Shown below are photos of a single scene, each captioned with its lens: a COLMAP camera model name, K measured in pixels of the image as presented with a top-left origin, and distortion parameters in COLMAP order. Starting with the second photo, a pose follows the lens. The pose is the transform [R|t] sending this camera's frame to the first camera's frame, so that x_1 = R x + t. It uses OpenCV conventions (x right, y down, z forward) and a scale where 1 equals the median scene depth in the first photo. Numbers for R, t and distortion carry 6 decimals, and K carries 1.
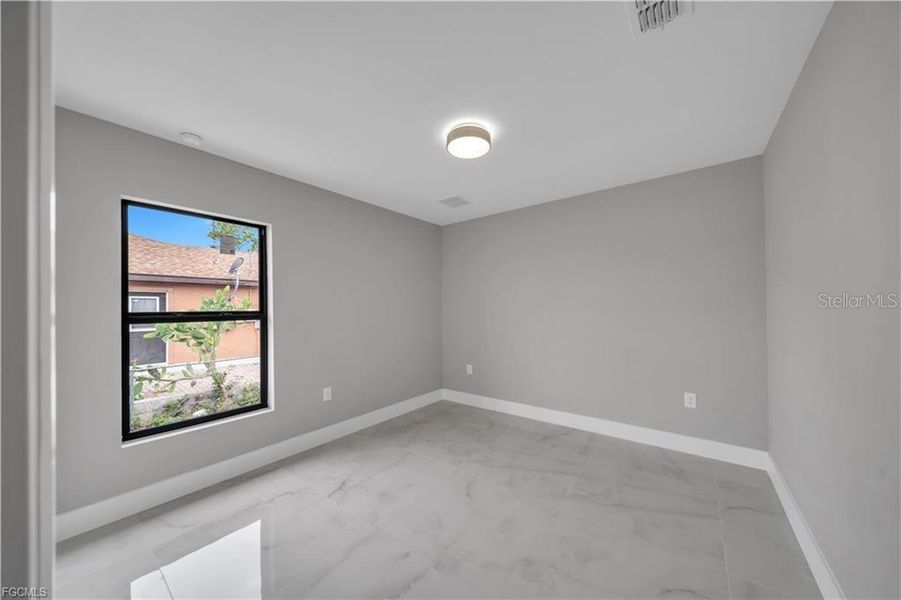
lens RADIAL K [[311.5, 0, 454.1], [0, 311.5, 306.3], [0, 0, 1]] dist [0.000591, 0.000021]
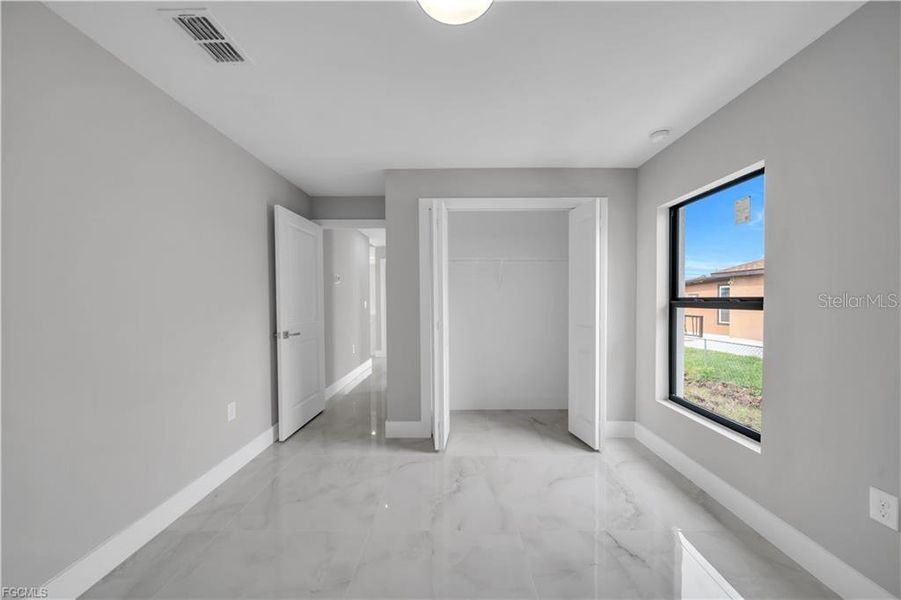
lens RADIAL K [[311.5, 0, 454.1], [0, 311.5, 306.3], [0, 0, 1]] dist [0.000591, 0.000021]
pose [[-0.794938, 0.028938, -0.606000, 0.372334], [0.020442, 0.999572, 0.020916, 0.009272], [0.606346, 0.004239, -0.795189, 1.402310]]
